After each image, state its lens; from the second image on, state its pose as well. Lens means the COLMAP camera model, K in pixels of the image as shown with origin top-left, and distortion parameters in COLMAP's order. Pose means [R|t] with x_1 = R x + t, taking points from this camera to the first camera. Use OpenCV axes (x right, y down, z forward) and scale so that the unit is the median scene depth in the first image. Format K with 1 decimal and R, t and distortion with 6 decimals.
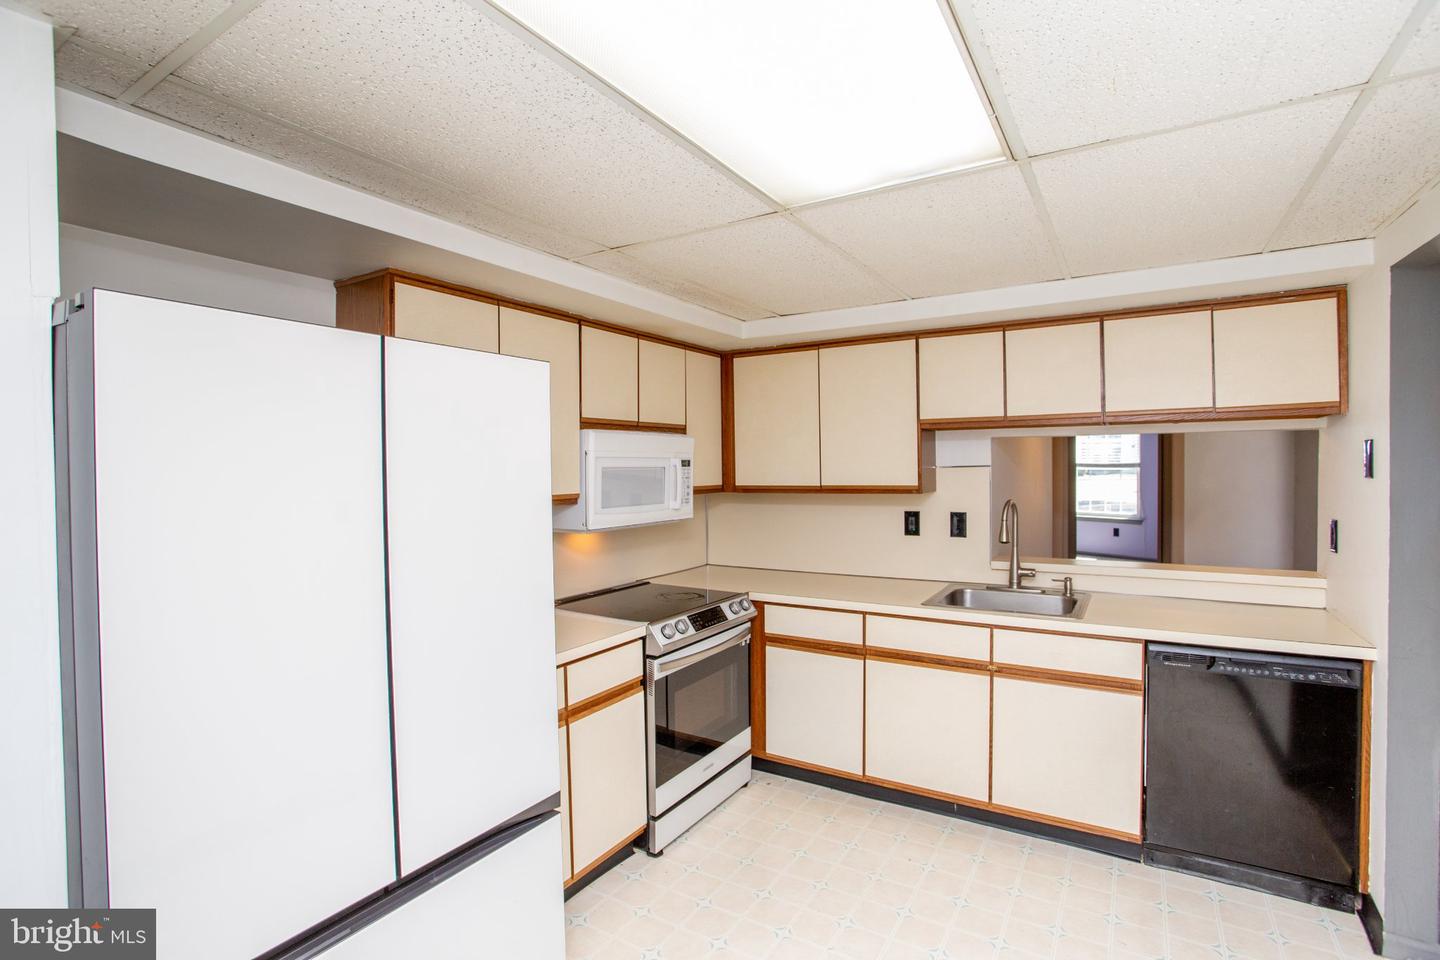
lens RADIAL K [[697.5, 0, 701.5], [0, 697.5, 474.5], [0, 0, 1]] dist [-0.083136, 0.035802]
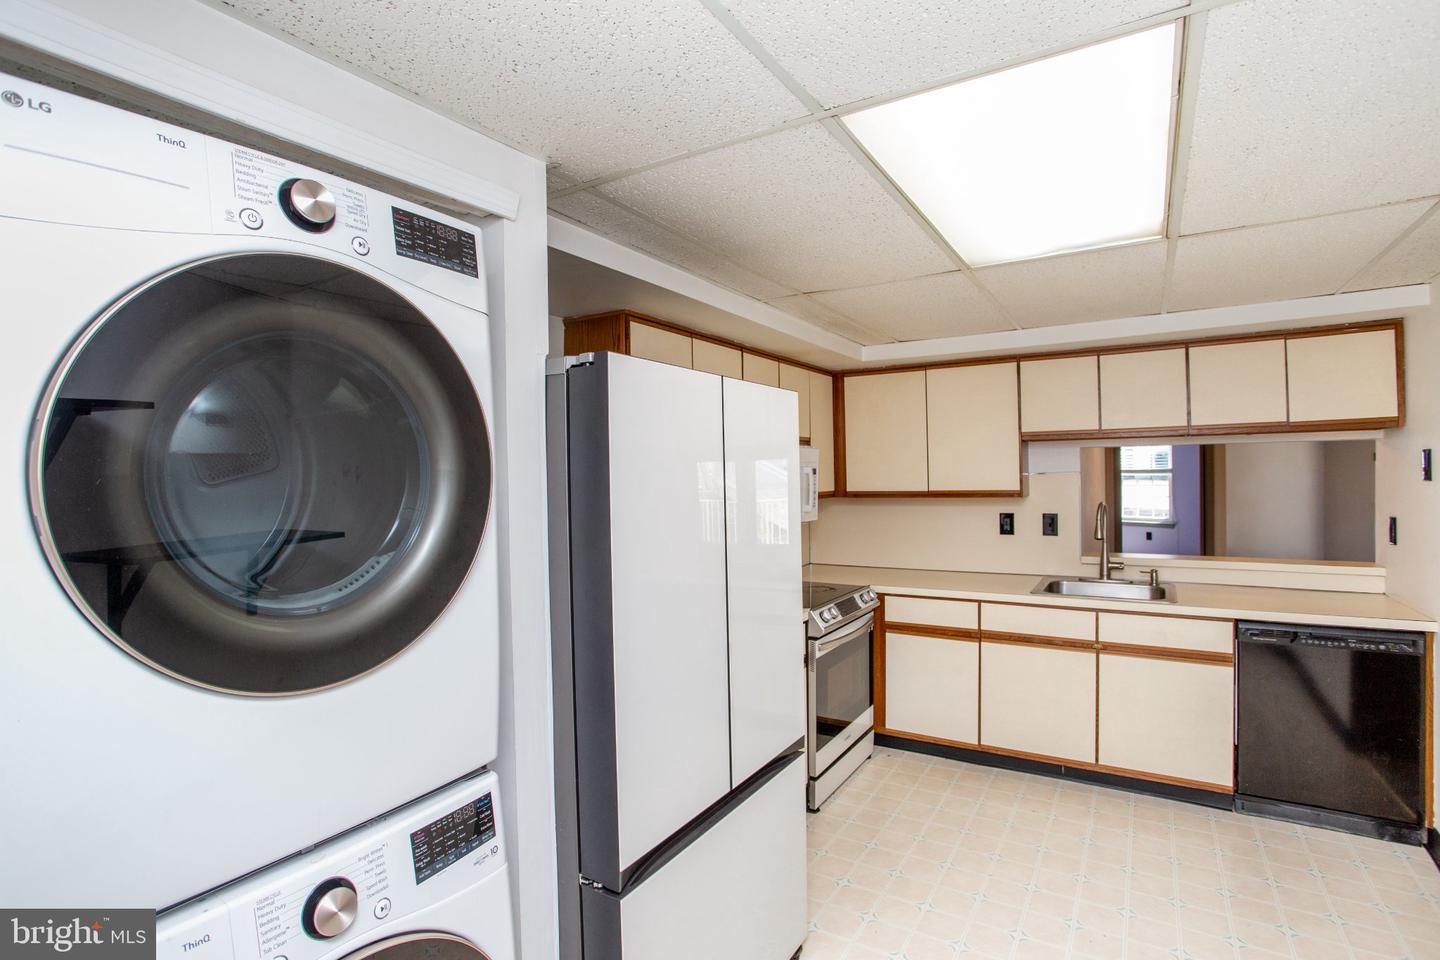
lens RADIAL K [[702.9, 0, 710.3], [0, 702.9, 474.5], [0, 0, 1]] dist [-0.079476, 0.032779]
pose [[0.999990, -0.004515, 0.000184, -0.222412], [0.004517, 0.999926, -0.011338, 0.000982], [-0.000133, 0.011338, 0.999936, -0.159940]]
